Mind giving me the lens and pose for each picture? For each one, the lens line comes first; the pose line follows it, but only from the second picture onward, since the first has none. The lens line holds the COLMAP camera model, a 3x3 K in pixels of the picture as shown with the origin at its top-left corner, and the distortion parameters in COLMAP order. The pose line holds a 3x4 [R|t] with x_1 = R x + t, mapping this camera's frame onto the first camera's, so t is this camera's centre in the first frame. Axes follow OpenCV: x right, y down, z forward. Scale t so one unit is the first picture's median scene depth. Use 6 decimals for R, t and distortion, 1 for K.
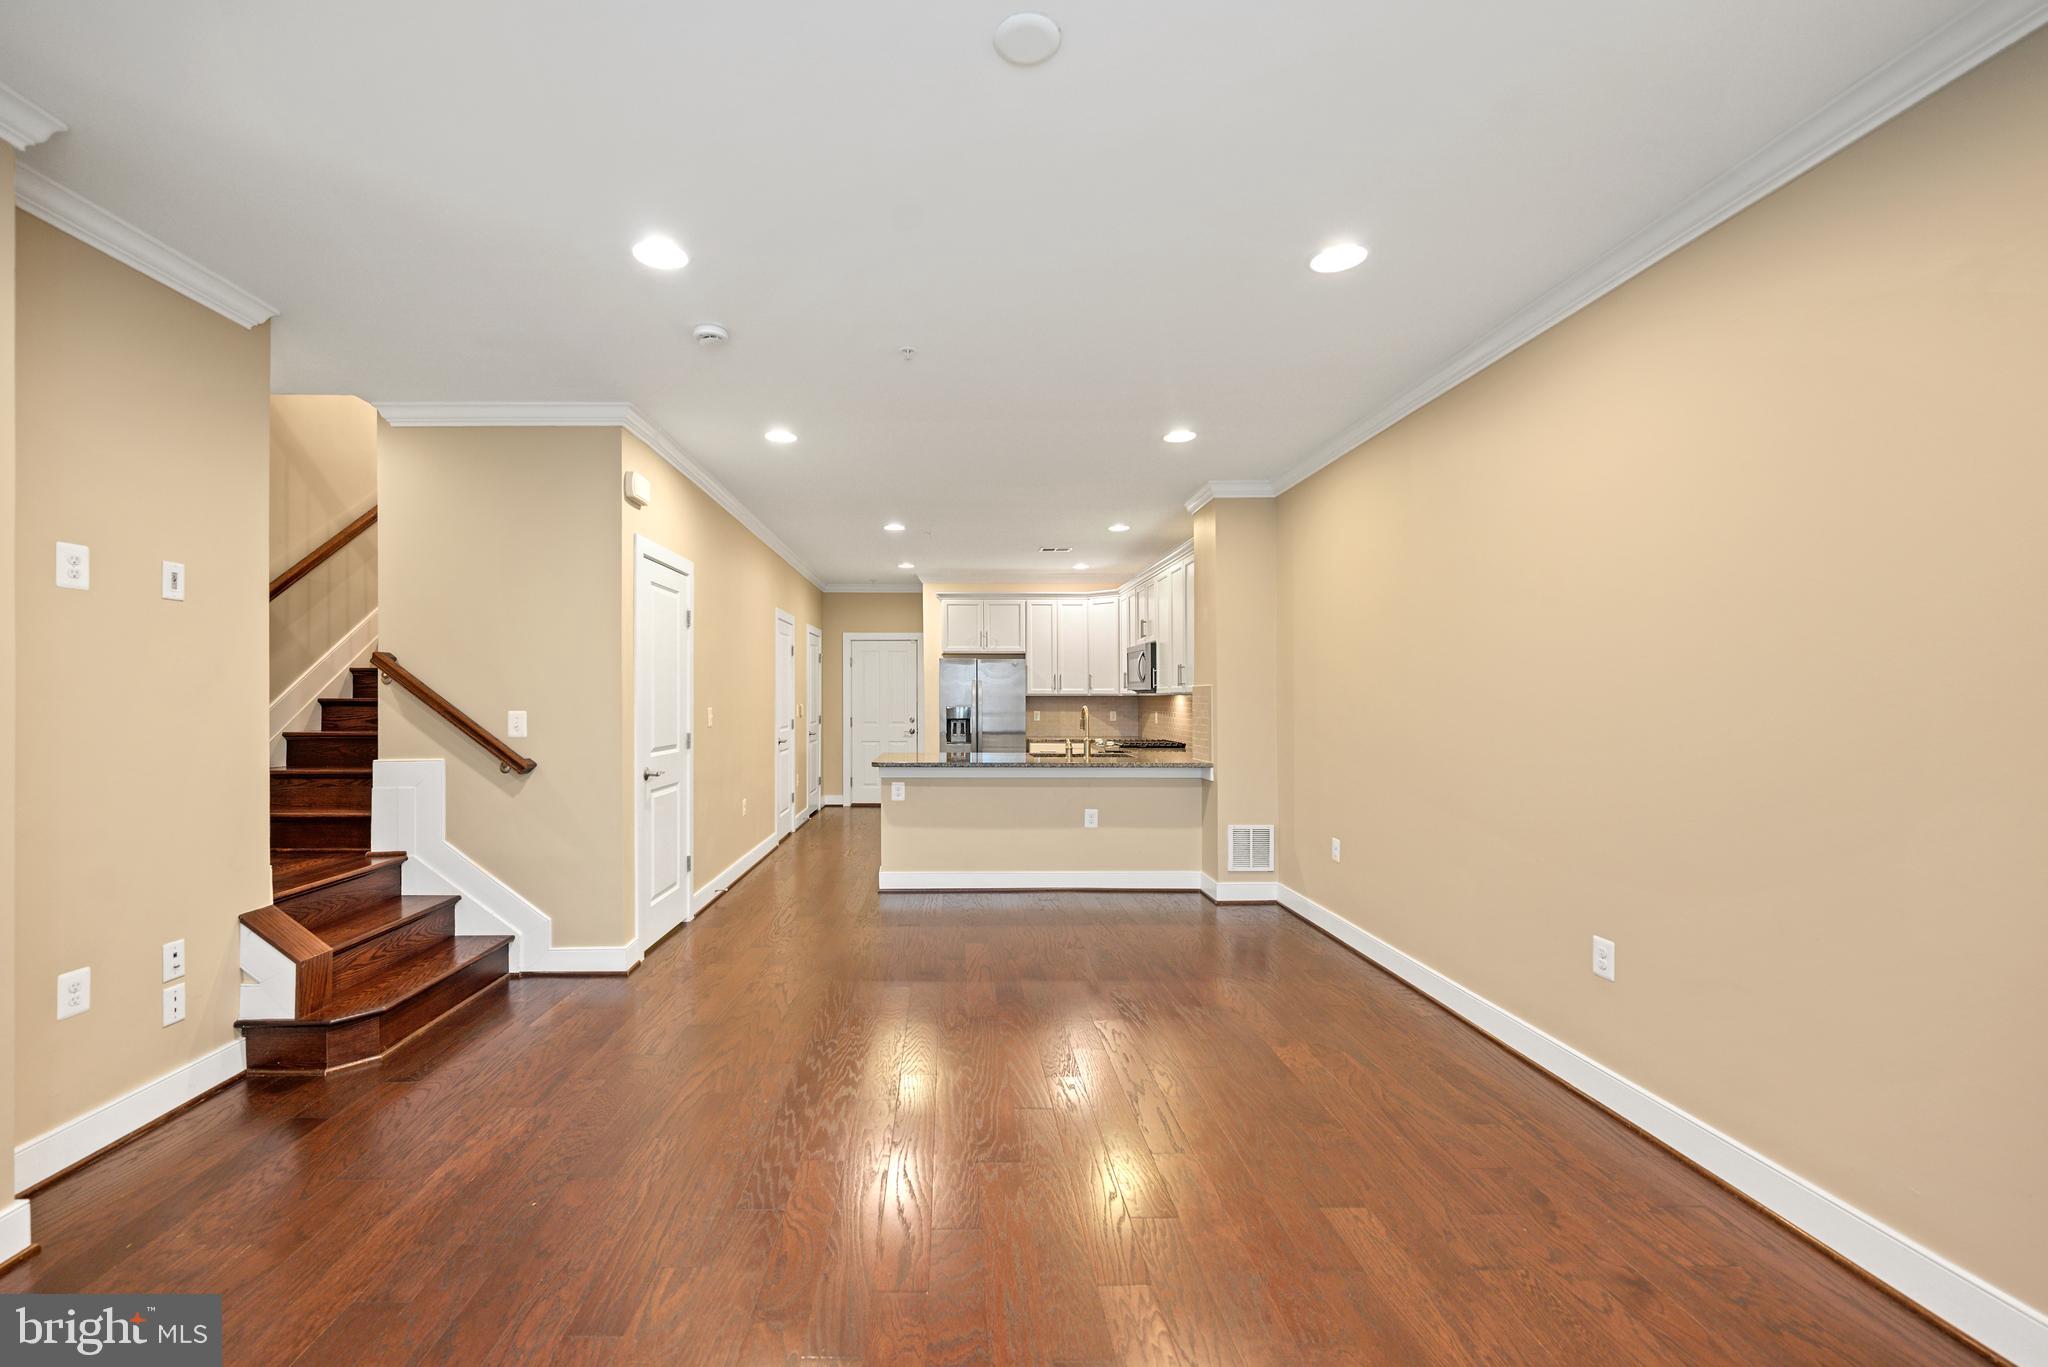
lens RADIAL K [[838.0, 0, 1089.6], [0, 838.0, 698.4], [0, 0, 1]] dist [0.001303, -0.000720]
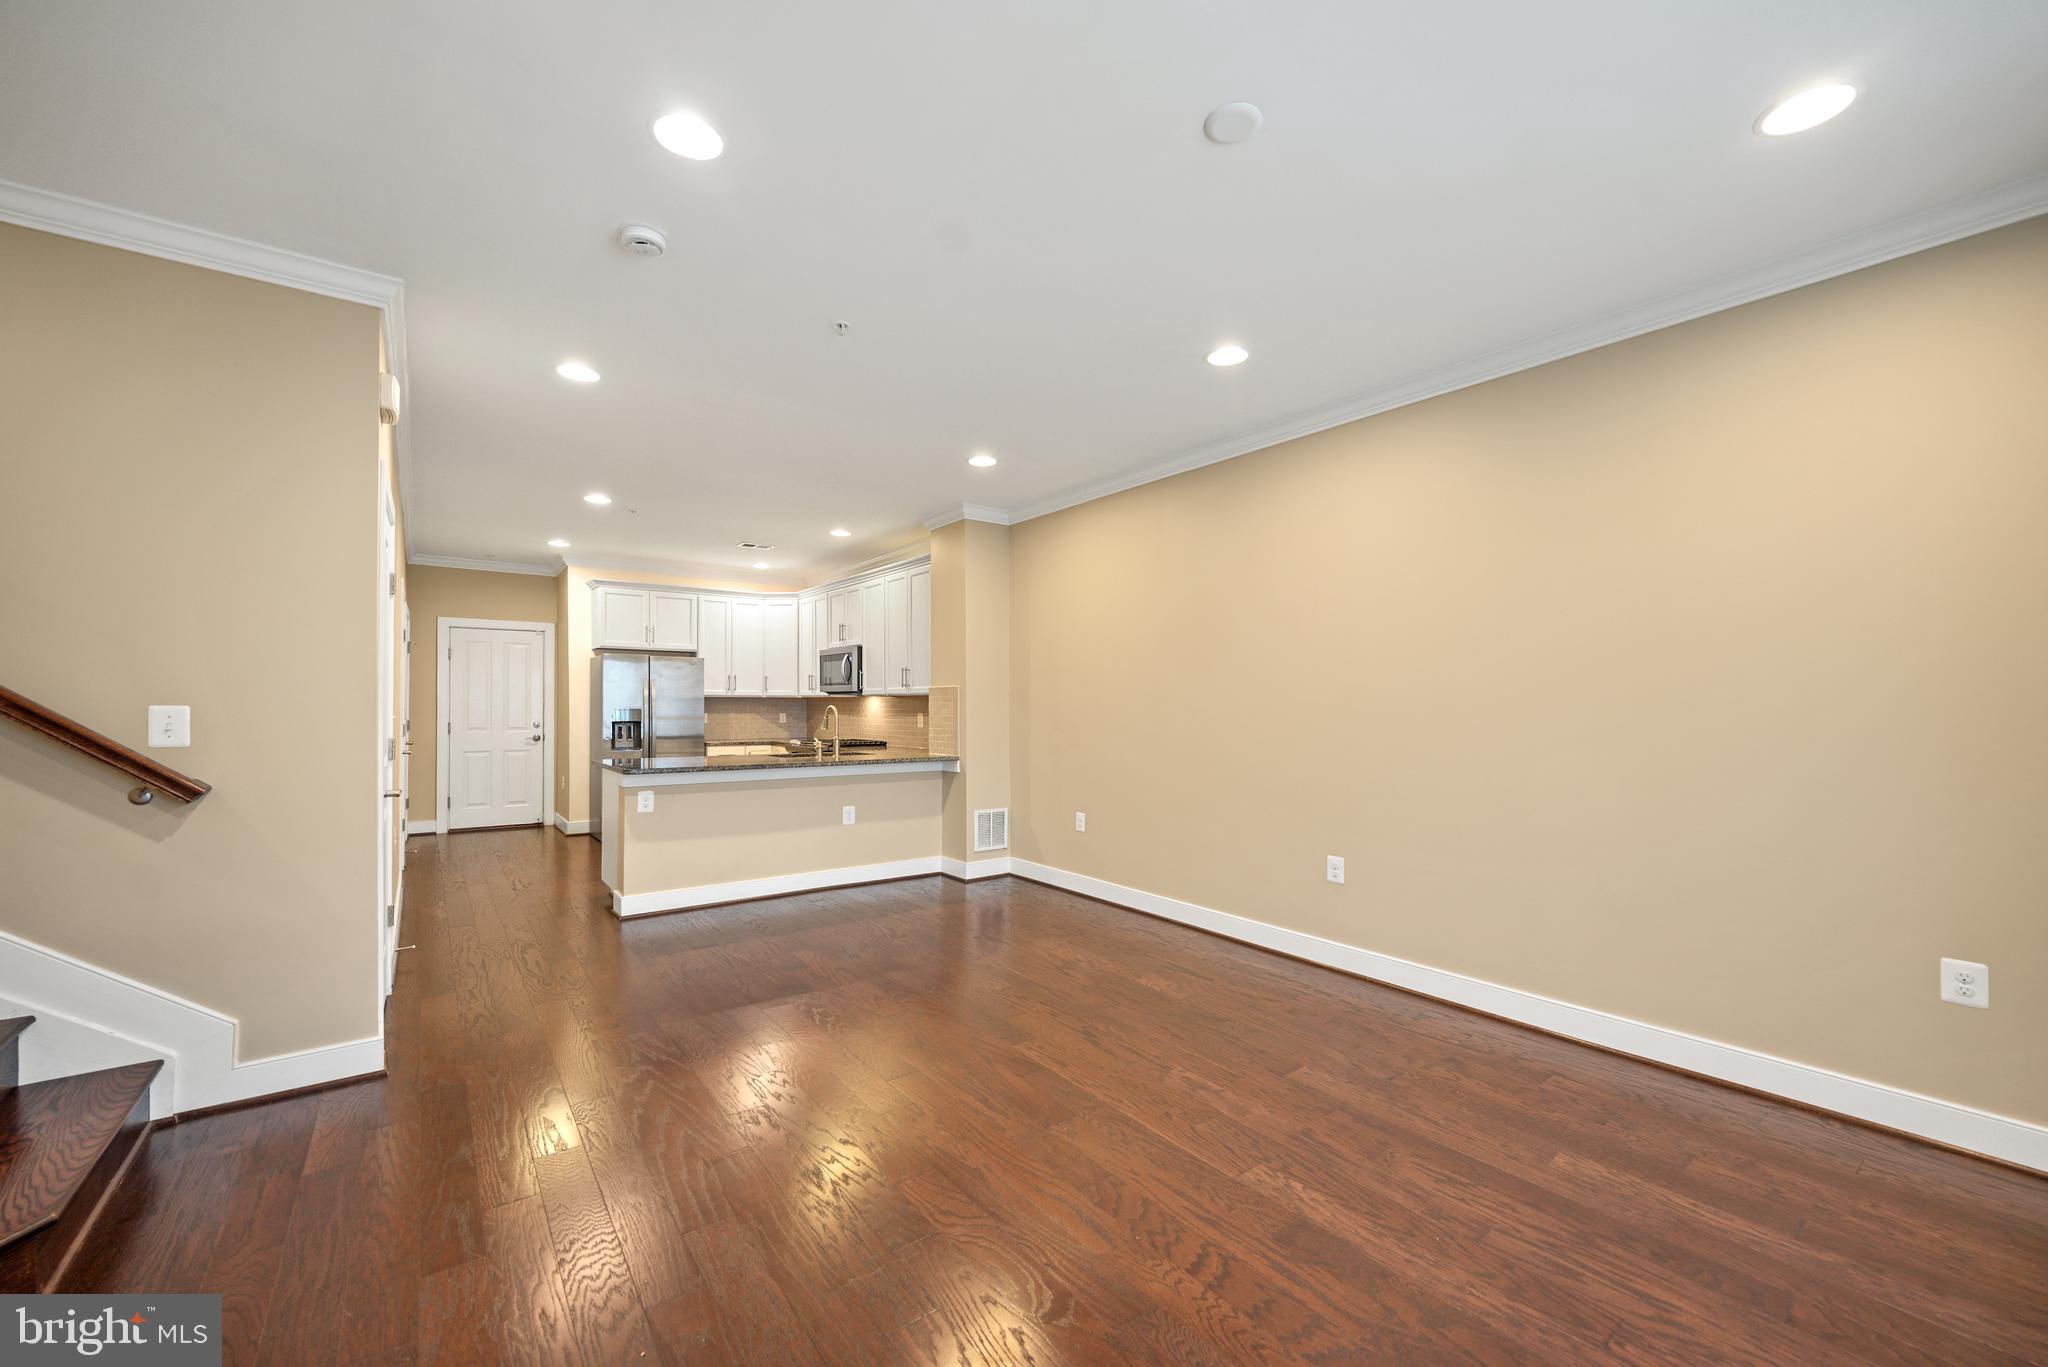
lens RADIAL K [[767.4, 0, 1025.7], [0, 767.4, 704.5], [0, 0, 1]] dist [0.002142, 0.000307]
pose [[0.821746, 0.002113, 0.569850, -0.314379], [0.000678, 0.999989, -0.004686, 0.011461], [-0.569853, 0.004237, 0.821735, 0.097382]]
